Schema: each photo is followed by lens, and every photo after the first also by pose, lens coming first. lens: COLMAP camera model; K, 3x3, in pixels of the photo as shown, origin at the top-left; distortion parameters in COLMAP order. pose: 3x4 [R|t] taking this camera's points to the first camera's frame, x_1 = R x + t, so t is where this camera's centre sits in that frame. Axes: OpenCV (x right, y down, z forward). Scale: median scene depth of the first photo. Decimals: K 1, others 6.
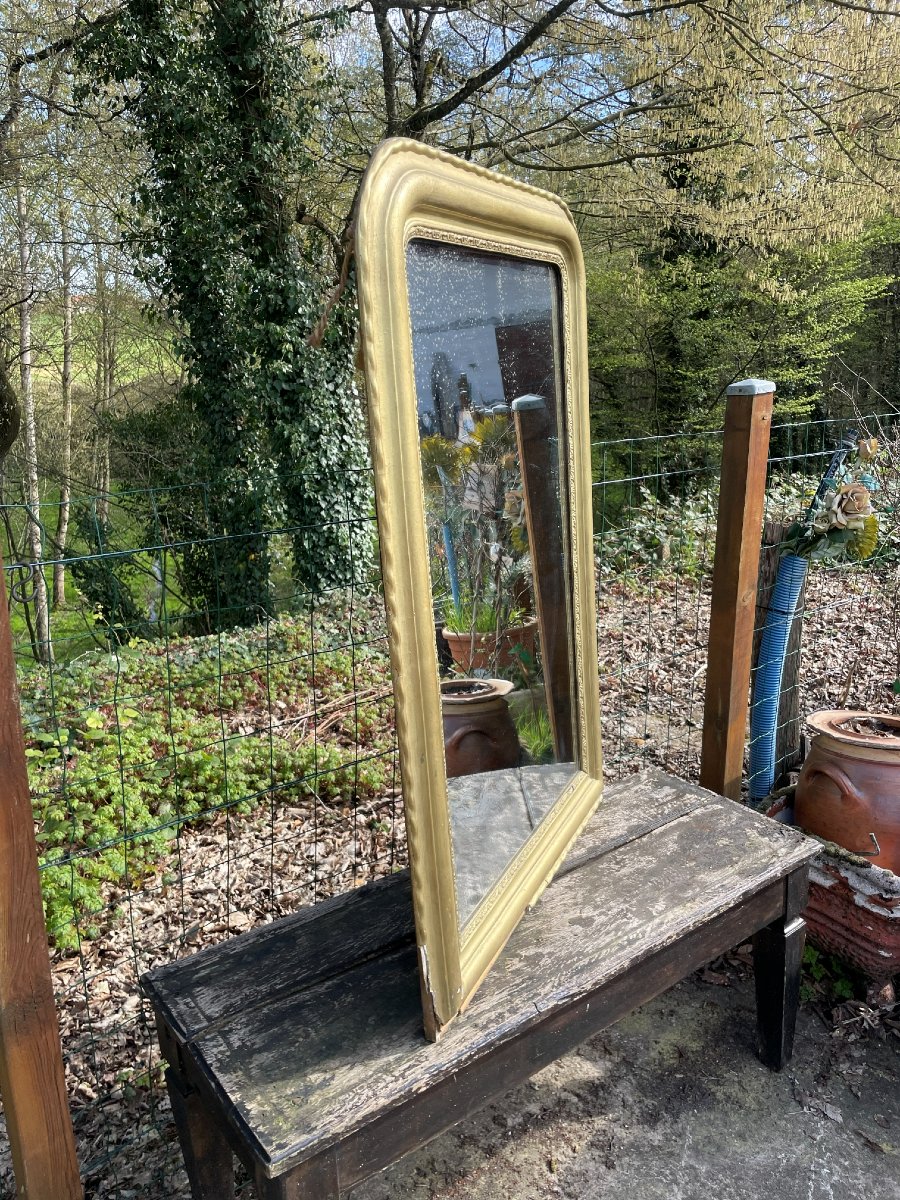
lens RADIAL K [[894.7, 0, 450.0], [0, 894.7, 600.0], [0, 0, 1]] dist [0.061320, -0.109248]
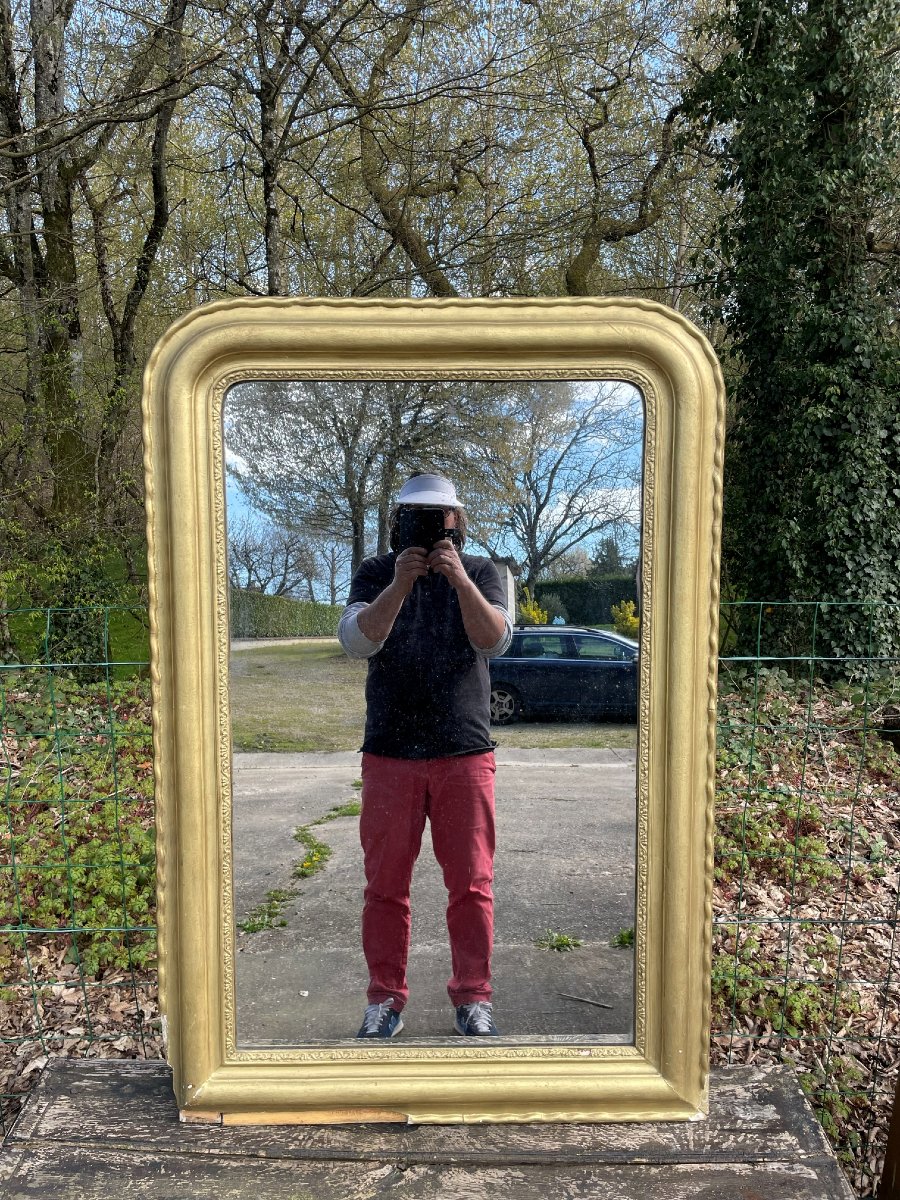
lens RADIAL K [[894.7, 0, 450.0], [0, 894.7, 600.0], [0, 0, 1]] dist [0.061320, -0.109248]
pose [[0.782901, 0.148373, -0.604195, 0.091208], [-0.164352, 0.985971, 0.029163, -0.034437], [0.600045, 0.076469, 0.796303, 0.061979]]
